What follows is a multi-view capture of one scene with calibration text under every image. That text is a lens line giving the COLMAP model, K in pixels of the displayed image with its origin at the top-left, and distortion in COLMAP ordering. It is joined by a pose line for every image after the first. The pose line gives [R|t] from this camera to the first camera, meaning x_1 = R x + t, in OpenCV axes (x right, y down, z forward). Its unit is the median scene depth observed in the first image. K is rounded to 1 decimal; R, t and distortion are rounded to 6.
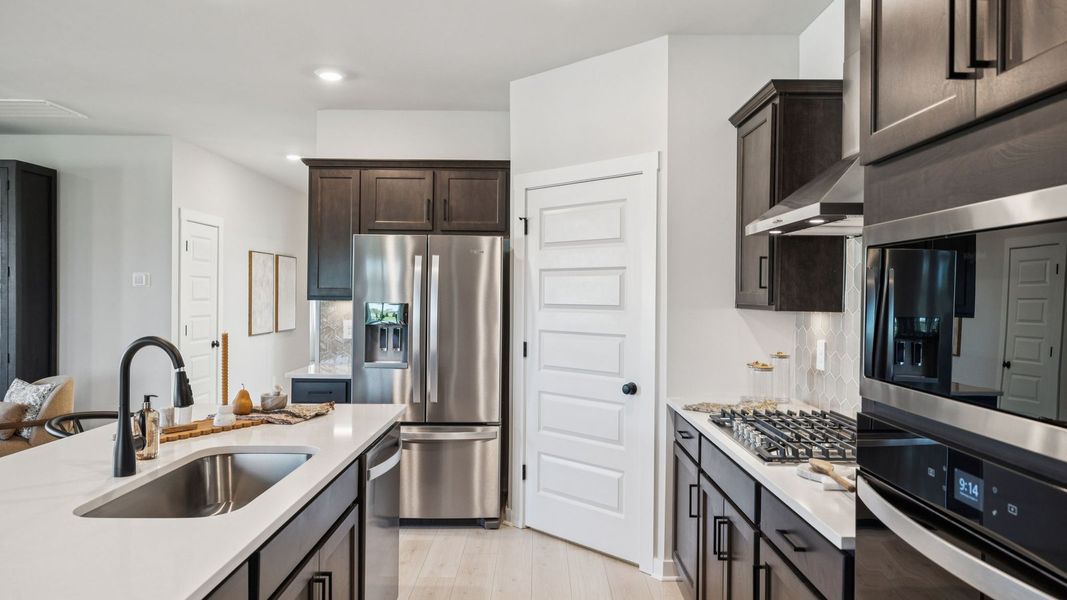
lens RADIAL K [[695.1, 0, 530.8], [0, 695.1, 295.2], [0, 0, 1]] dist [0.010046, 0.000094]
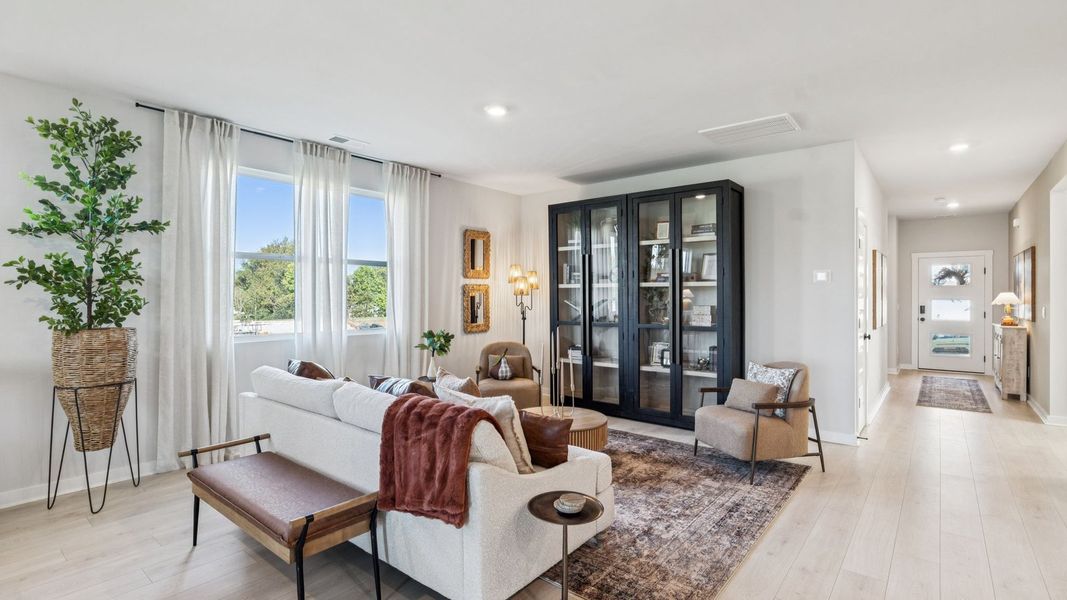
lens RADIAL K [[498.8, 0, 539.4], [0, 498.8, 295.2], [0, 0, 1]] dist [-0.004521, 0.000284]
pose [[0.782420, -0.007947, -0.622700, -0.586461], [0.004703, 0.999965, -0.006852, 0.015543], [0.622733, 0.002433, 0.782431, 0.152542]]
